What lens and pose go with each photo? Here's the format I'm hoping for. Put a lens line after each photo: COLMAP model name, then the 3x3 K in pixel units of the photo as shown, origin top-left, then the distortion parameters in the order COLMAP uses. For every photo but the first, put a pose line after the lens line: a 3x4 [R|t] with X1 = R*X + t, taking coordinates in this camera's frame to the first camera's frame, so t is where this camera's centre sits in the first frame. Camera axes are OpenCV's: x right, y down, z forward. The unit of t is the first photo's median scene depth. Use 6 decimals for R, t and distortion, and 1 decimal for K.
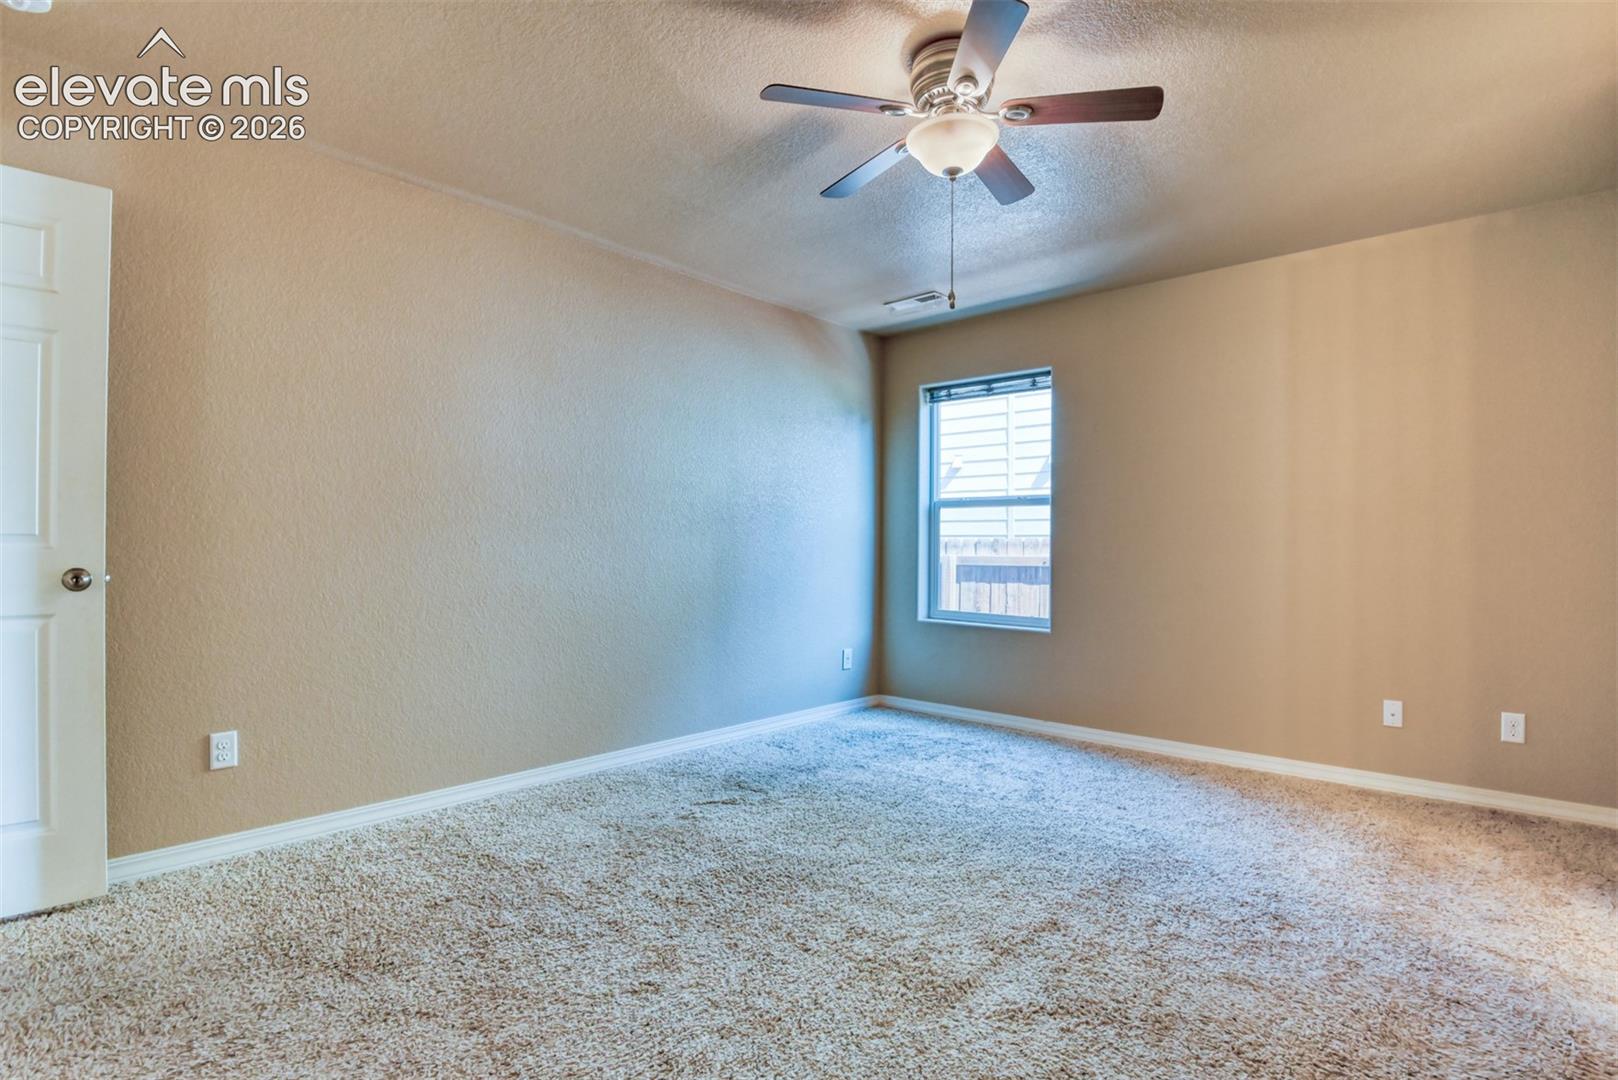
lens RADIAL K [[792.5, 0, 830.4], [0, 792.5, 561.3], [0, 0, 1]] dist [-0.025111, -0.000928]
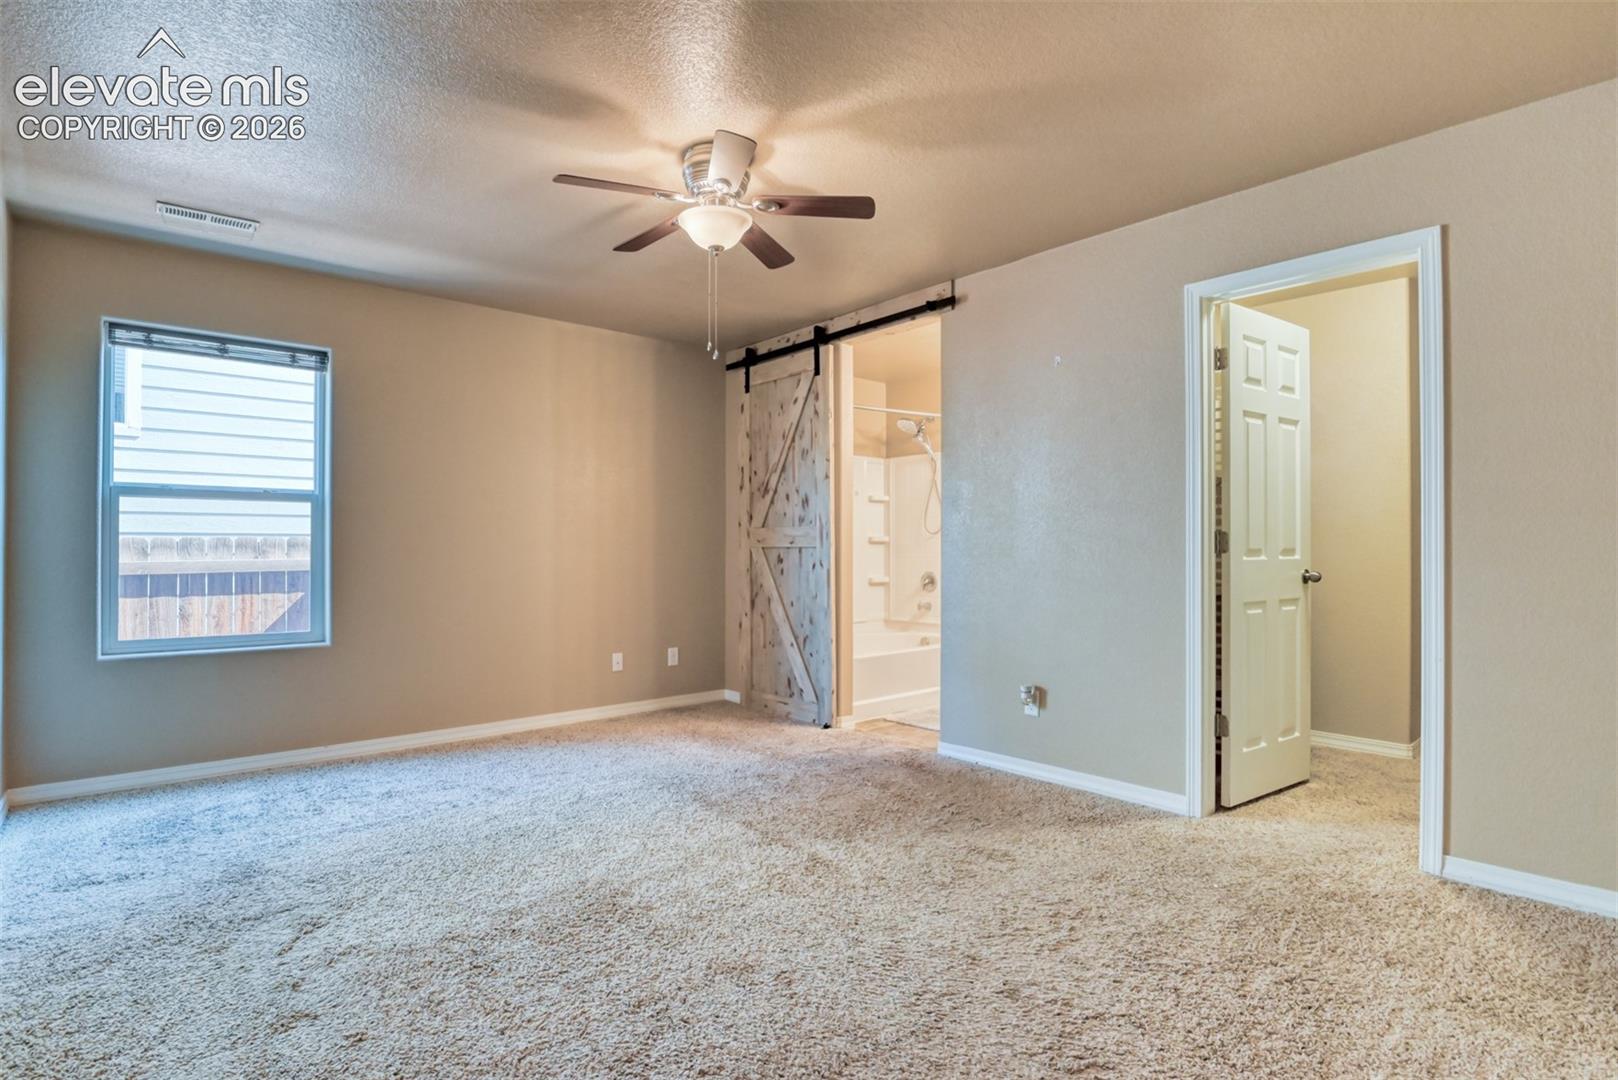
lens RADIAL K [[794.4, 0, 810.8], [0, 794.4, 546.2], [0, 0, 1]] dist [-0.026743, -0.001293]
pose [[0.126233, -0.003397, 0.991995, -0.638198], [0.022699, 0.999742, 0.000535, -0.011810], [-0.991741, 0.022449, 0.126277, 0.417665]]
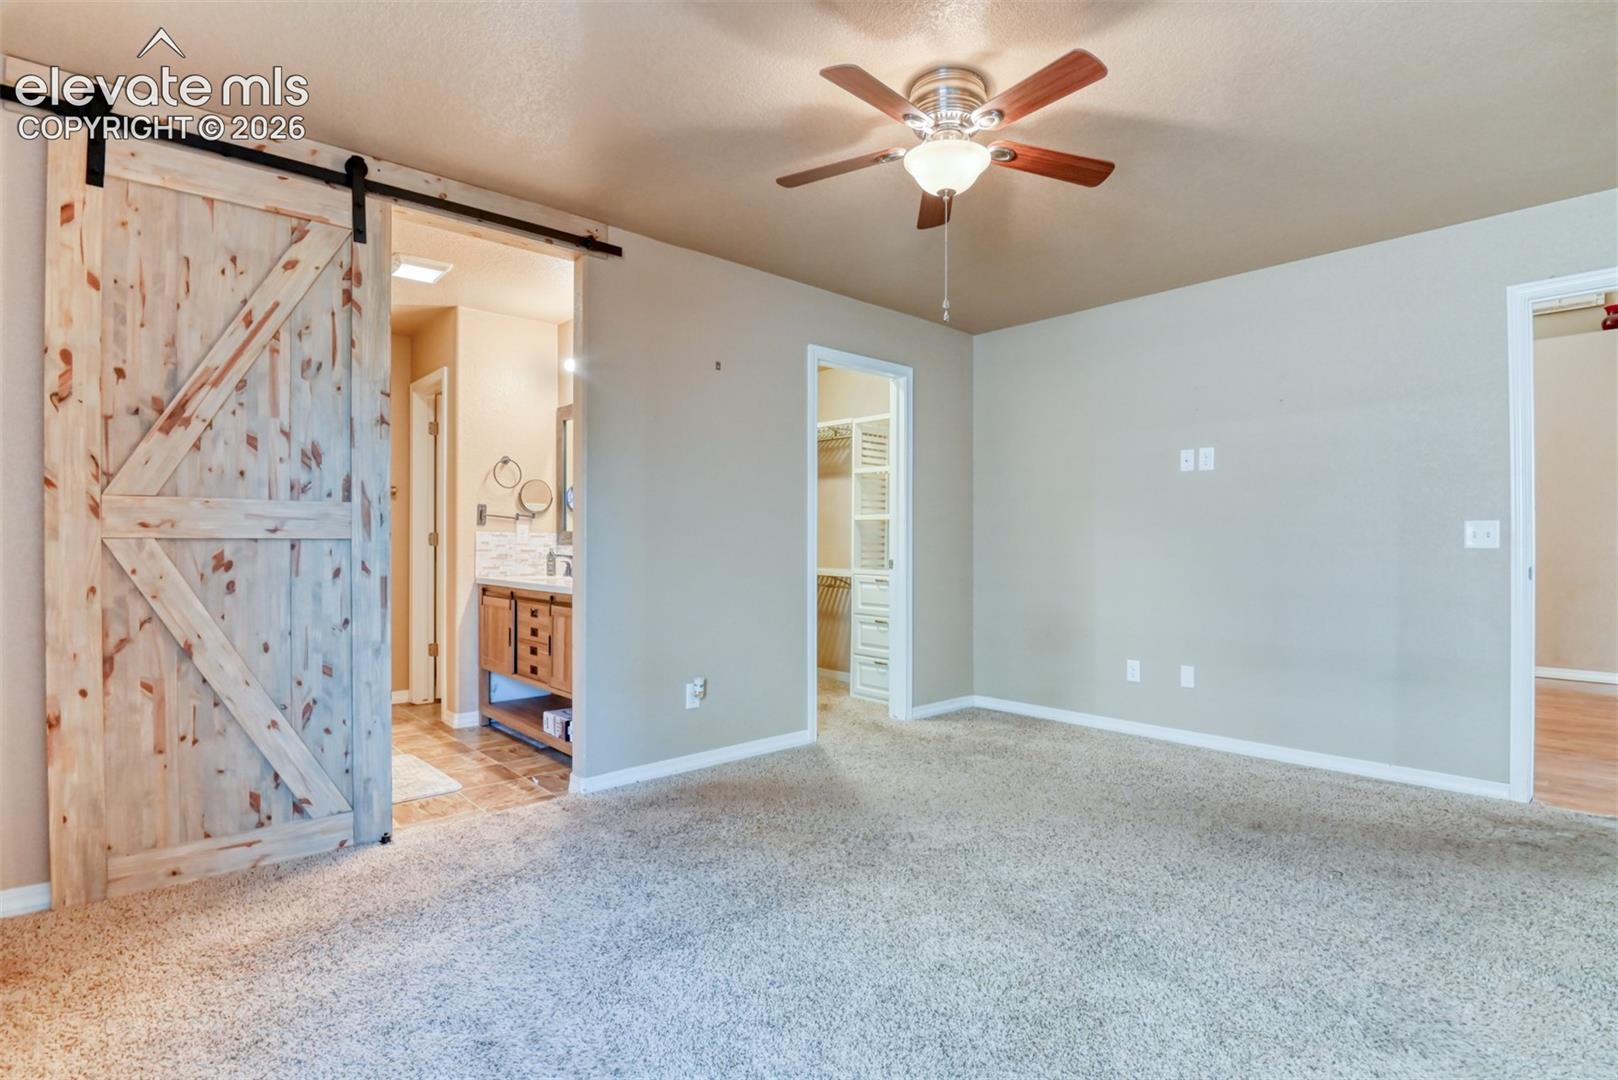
lens RADIAL K [[783.0, 0, 813.2], [0, 783.0, 544.3], [0, 0, 1]] dist [-0.021453, -0.005139]
pose [[-0.993947, -0.009900, 0.109412, 0.126442], [-0.007287, 0.999679, 0.024254, -0.025188], [-0.109617, 0.023310, -0.993701, 1.235718]]
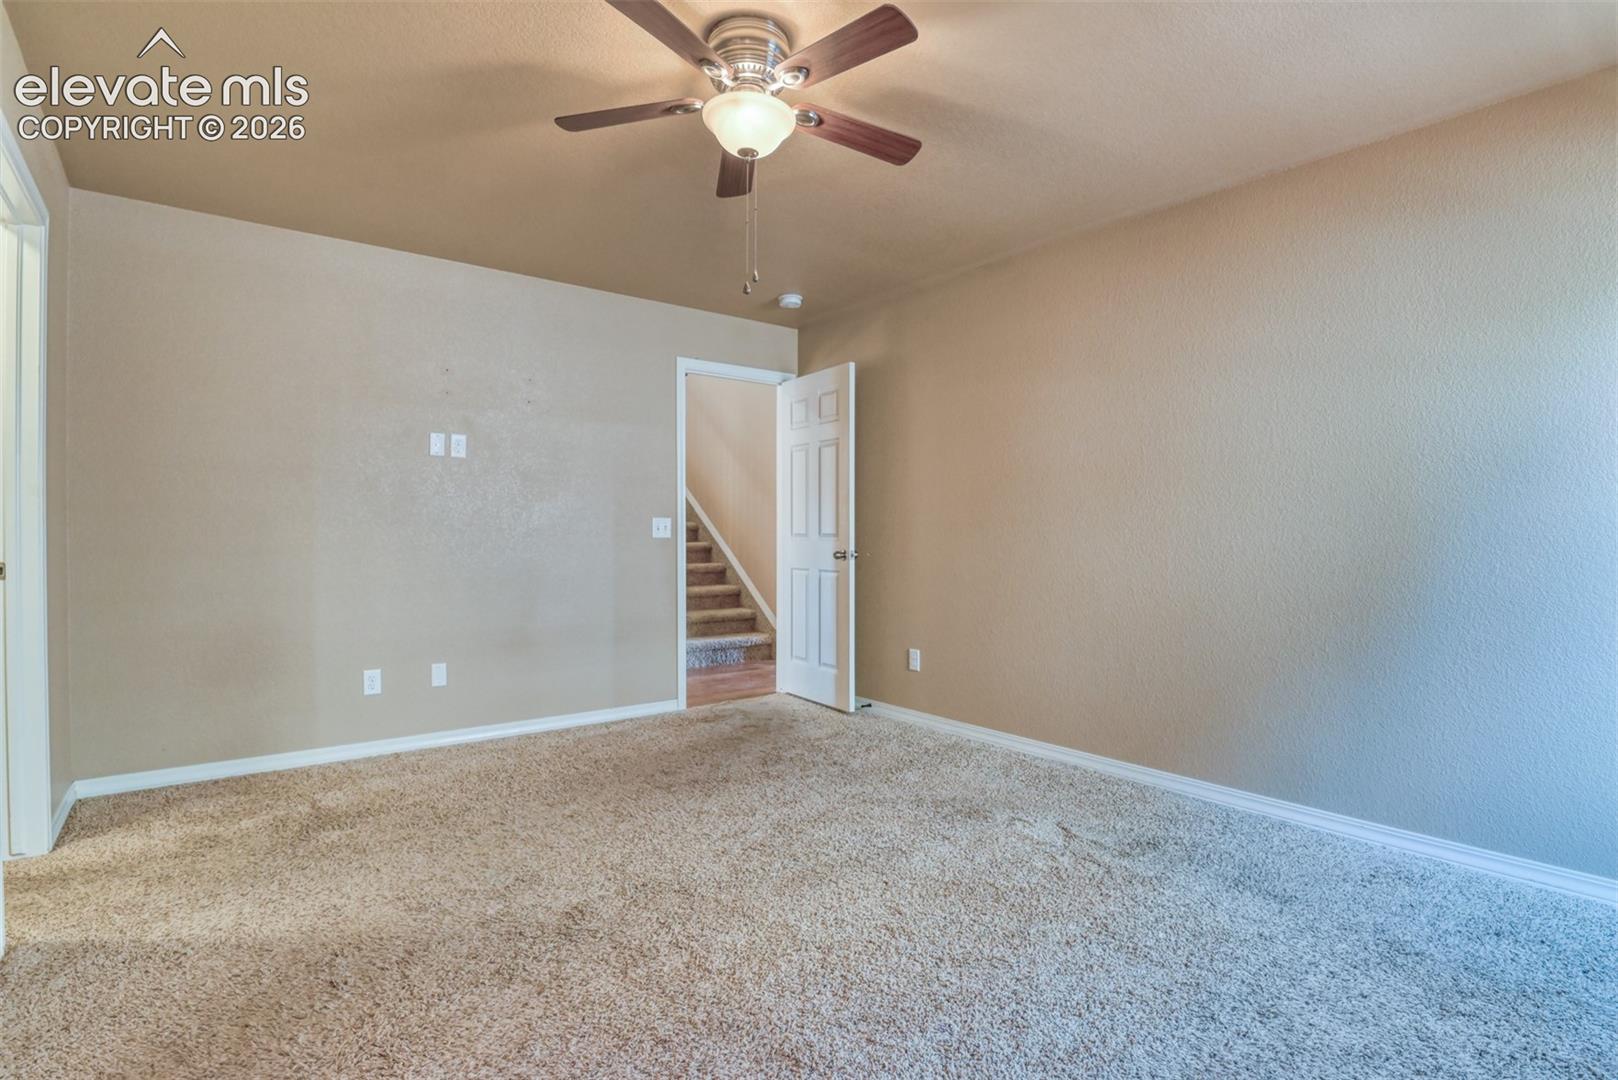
lens RADIAL K [[783.0, 0, 813.2], [0, 783.0, 544.3], [0, 0, 1]] dist [-0.021453, -0.005139]
pose [[-0.183855, -0.001080, -0.982953, 0.650837], [-0.028355, 0.999589, 0.004205, -0.007107], [0.982544, 0.028644, -0.183810, 0.754452]]
